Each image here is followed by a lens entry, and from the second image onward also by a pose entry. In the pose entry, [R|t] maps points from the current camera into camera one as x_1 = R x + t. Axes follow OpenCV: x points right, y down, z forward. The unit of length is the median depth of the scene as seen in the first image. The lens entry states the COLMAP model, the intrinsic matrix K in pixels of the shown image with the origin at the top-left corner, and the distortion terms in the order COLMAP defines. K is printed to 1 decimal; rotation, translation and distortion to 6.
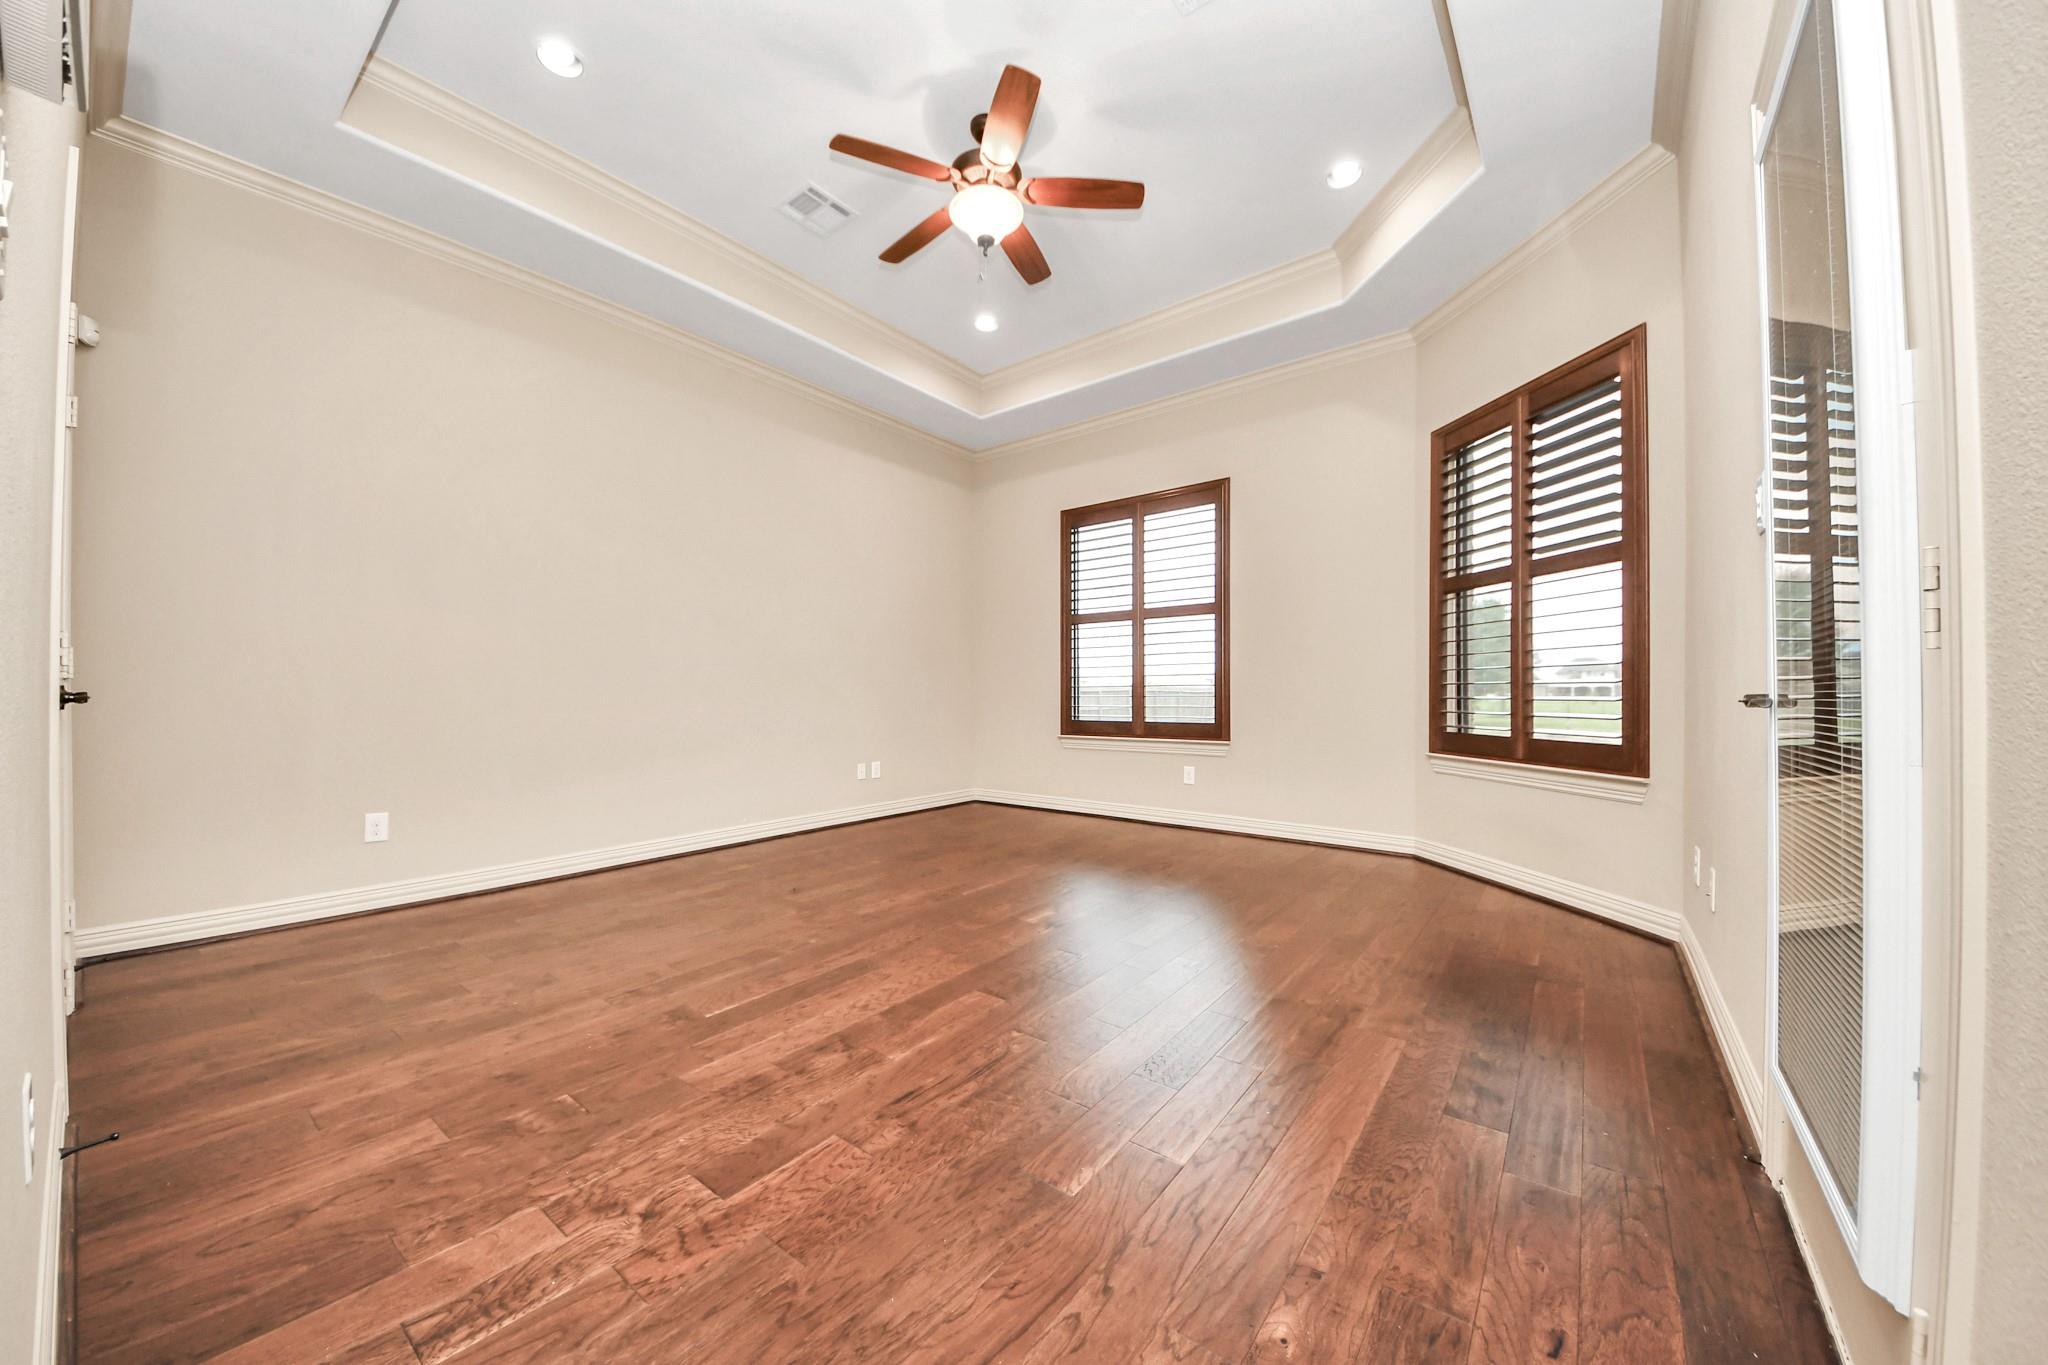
lens RADIAL K [[718.9, 0, 1023.7], [0, 718.9, 693.3], [0, 0, 1]] dist [0.023571, -0.020407]
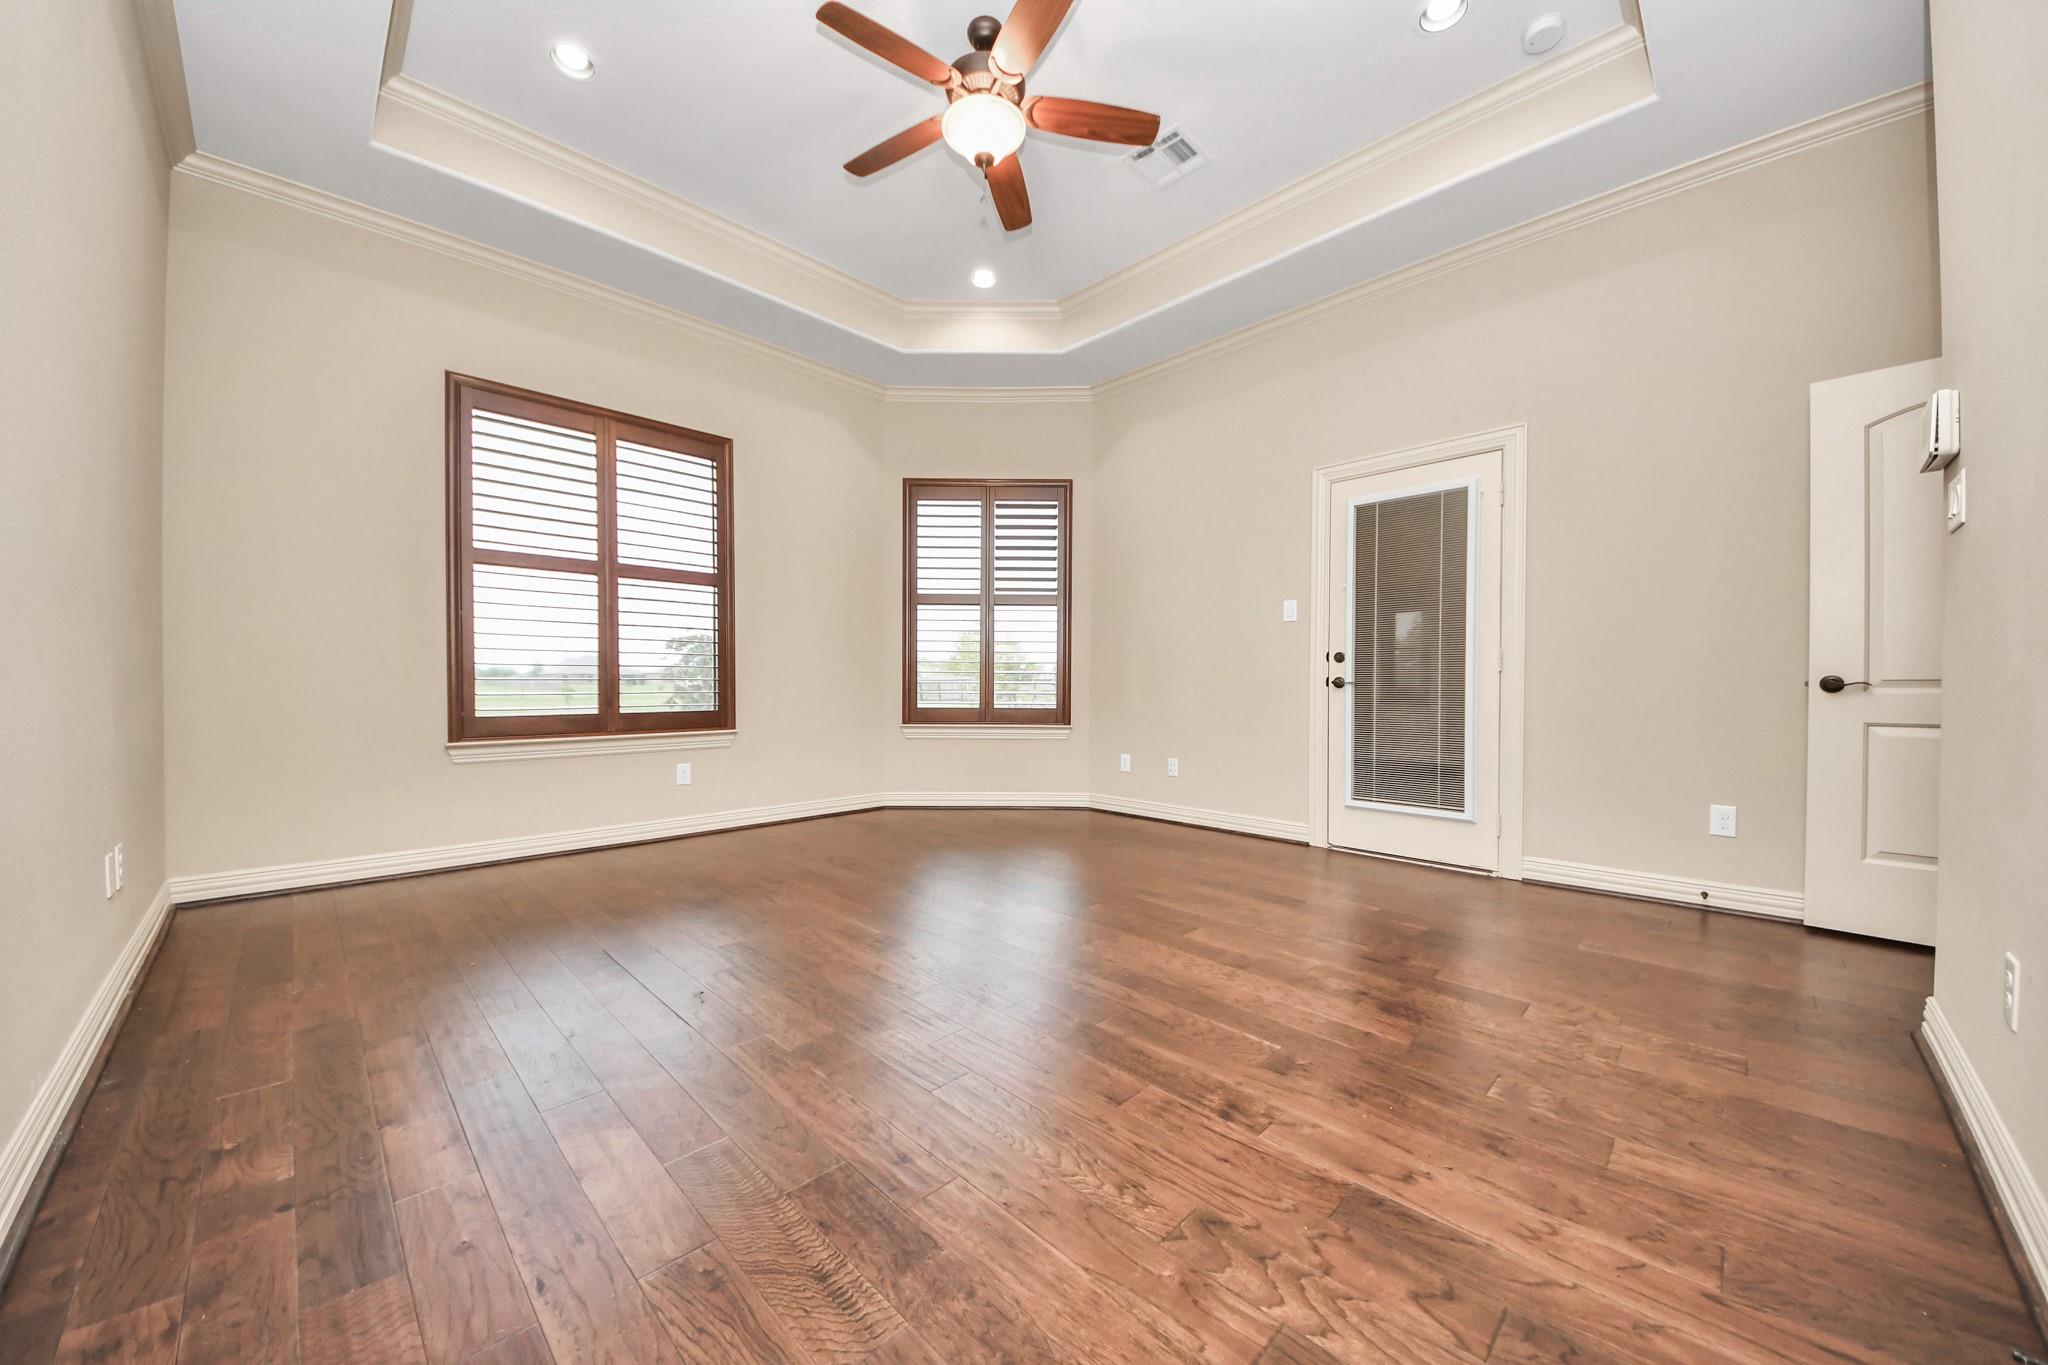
lens RADIAL K [[718.9, 0, 1023.7], [0, 718.9, 693.3], [0, 0, 1]] dist [0.023571, -0.020407]
pose [[0.132922, -0.008203, 0.991093, -0.926763], [-0.006916, 0.999934, 0.009204, 0.015549], [-0.991102, -0.008078, 0.132857, 0.833858]]
